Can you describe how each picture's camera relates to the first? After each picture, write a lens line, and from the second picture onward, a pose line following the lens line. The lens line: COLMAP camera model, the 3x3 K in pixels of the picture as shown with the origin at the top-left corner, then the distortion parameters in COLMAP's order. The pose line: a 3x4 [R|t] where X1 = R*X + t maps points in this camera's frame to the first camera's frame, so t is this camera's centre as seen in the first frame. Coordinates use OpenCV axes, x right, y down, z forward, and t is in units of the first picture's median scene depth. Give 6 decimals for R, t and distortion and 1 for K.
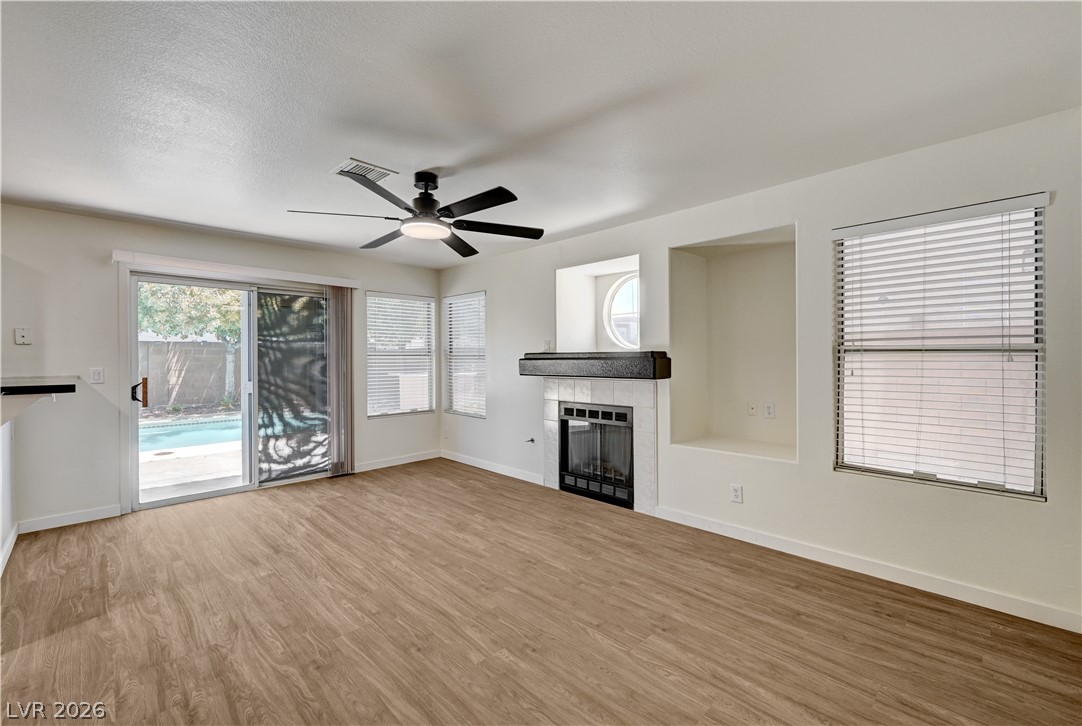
lens RADIAL K [[454.0, 0, 554.4], [0, 454.0, 360.9], [0, 0, 1]] dist [0.003096, 0.001323]
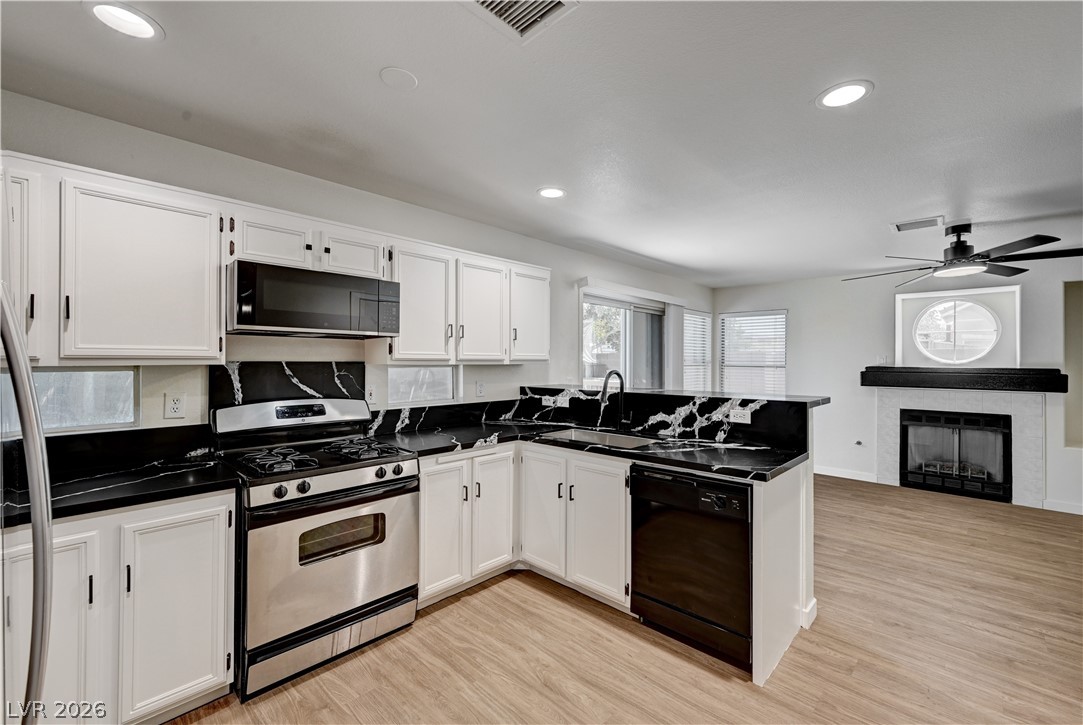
lens RADIAL K [[454.5, 0, 549.9], [0, 454.5, 359.2], [0, 0, 1]] dist [0.003096, 0.001323]
pose [[0.999584, 0.011630, 0.026394, -1.135781], [-0.011367, 0.999885, -0.010087, -0.019565], [-0.026509, 0.009783, 0.999601, -0.161998]]
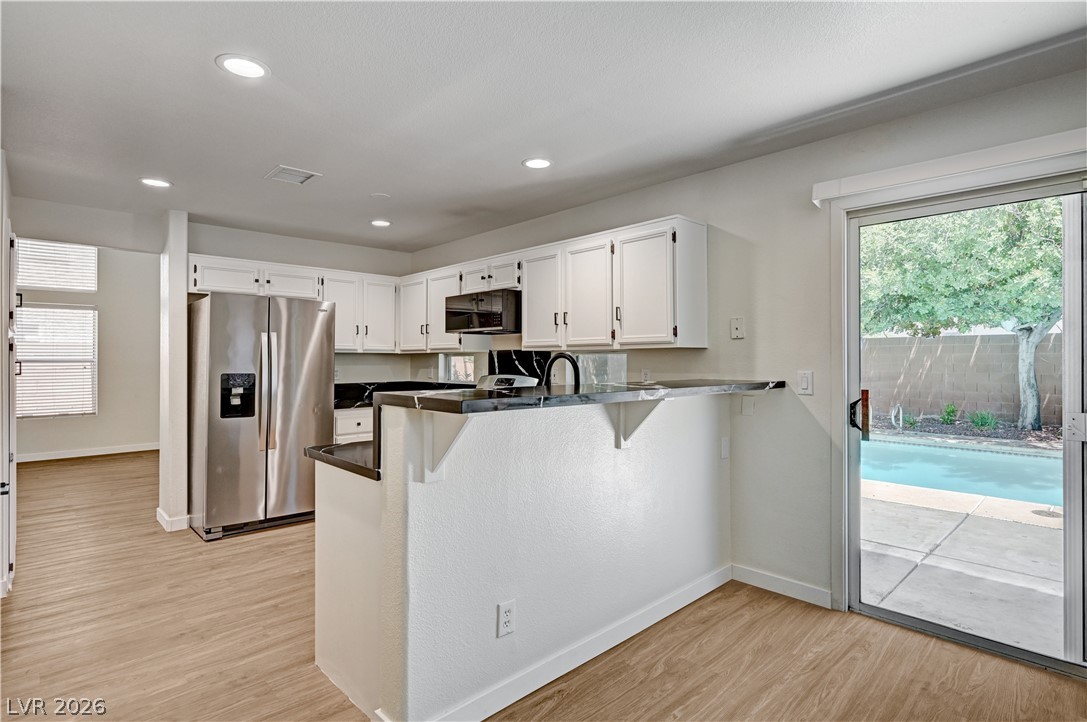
lens RADIAL K [[551.5, 0, 548.2], [0, 551.5, 357.5], [0, 0, 1]] dist [-0.005514, -0.000889]
pose [[-0.027401, 0.002240, -0.999622, -0.205672], [-0.006313, 0.999977, 0.002413, -0.004077], [0.999605, 0.006377, -0.027386, 0.683298]]
